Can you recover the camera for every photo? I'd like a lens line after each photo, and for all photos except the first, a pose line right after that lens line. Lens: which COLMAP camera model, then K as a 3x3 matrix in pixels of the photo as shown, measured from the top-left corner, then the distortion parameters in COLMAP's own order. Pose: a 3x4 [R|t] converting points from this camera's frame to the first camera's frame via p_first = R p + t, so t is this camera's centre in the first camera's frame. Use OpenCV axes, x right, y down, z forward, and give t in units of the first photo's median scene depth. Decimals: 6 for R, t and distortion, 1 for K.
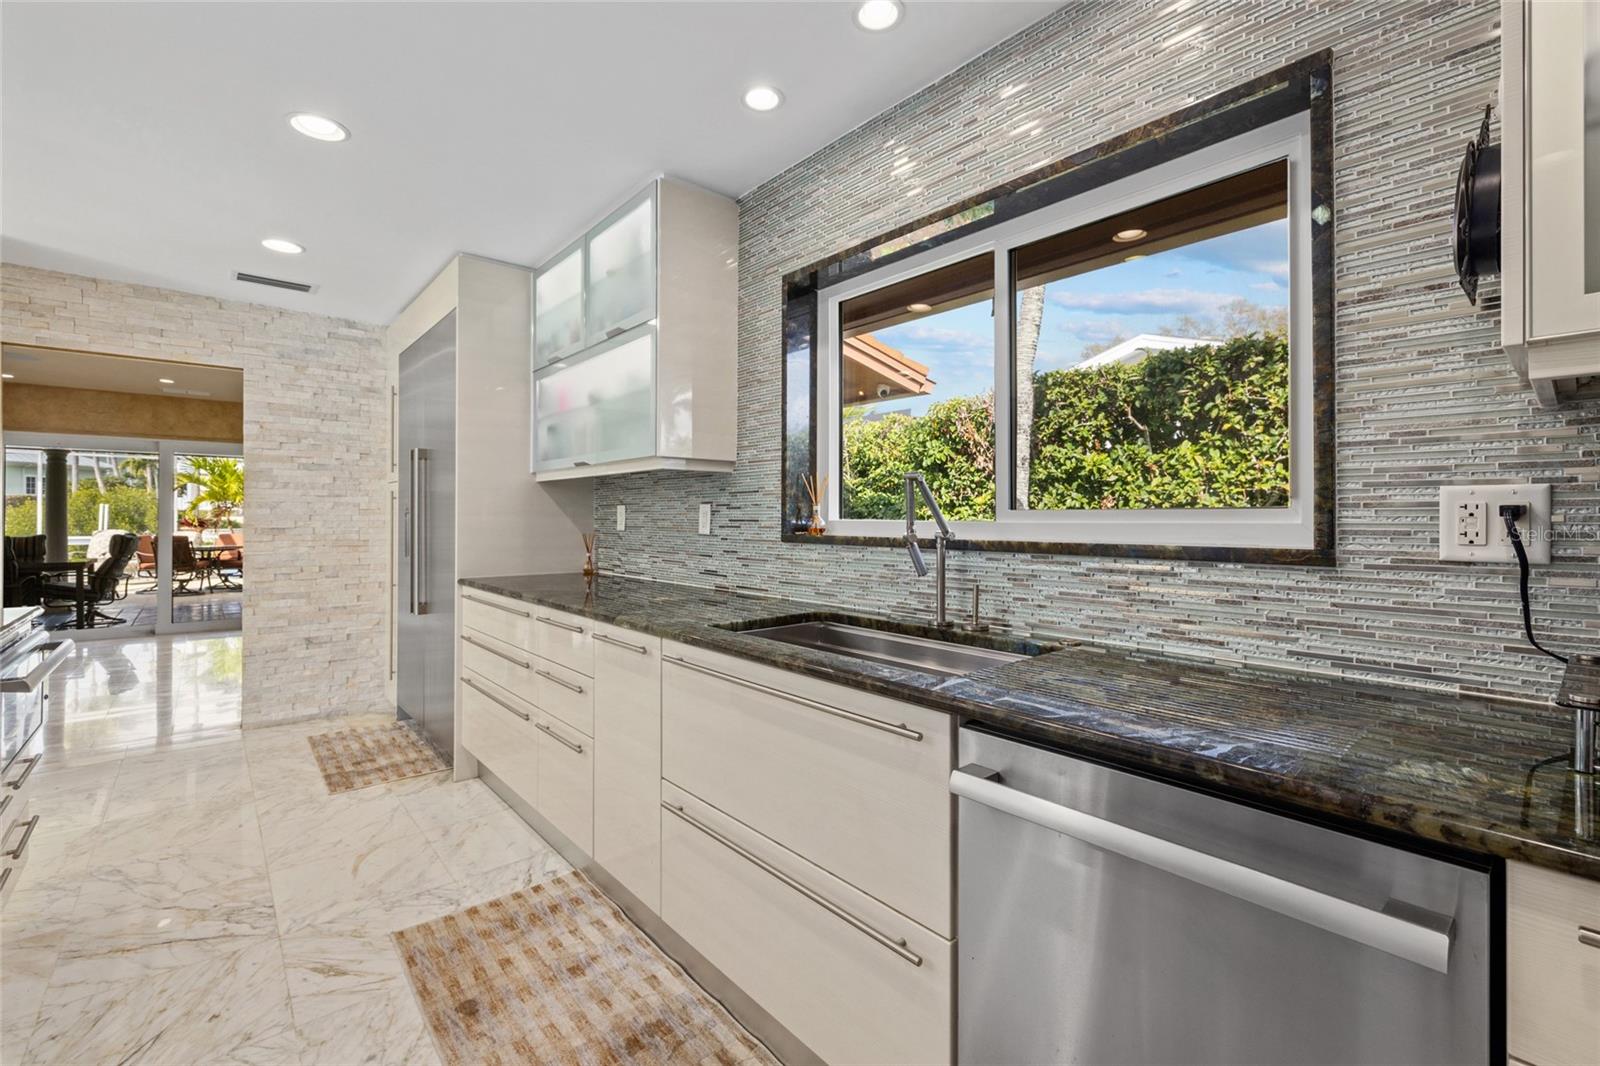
lens RADIAL K [[694.7, 0, 799.4], [0, 694.7, 514.0], [0, 0, 1]] dist [-0.001479, -0.000038]
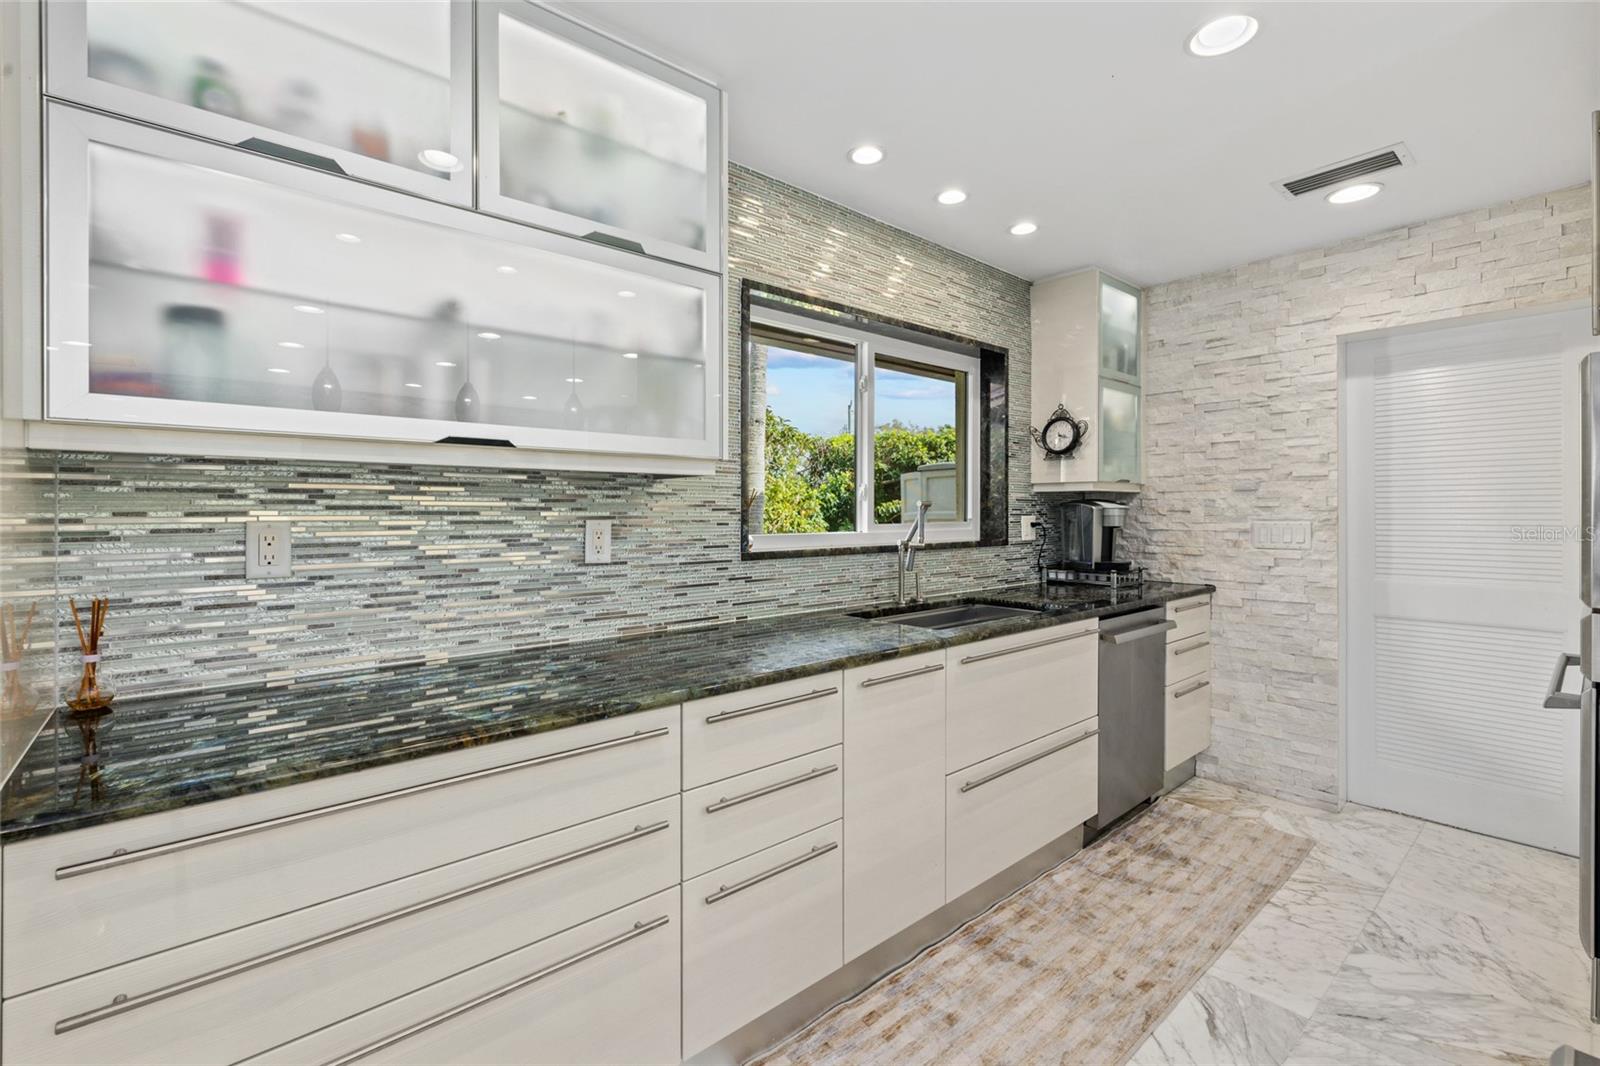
lens RADIAL K [[694.7, 0, 799.4], [0, 694.7, 514.0], [0, 0, 1]] dist [-0.001479, -0.000038]
pose [[-0.009243, -0.006978, 0.999933, -0.976654], [-0.006917, 0.999952, 0.006914, -0.030942], [-0.999933, -0.006853, -0.009291, 0.940010]]
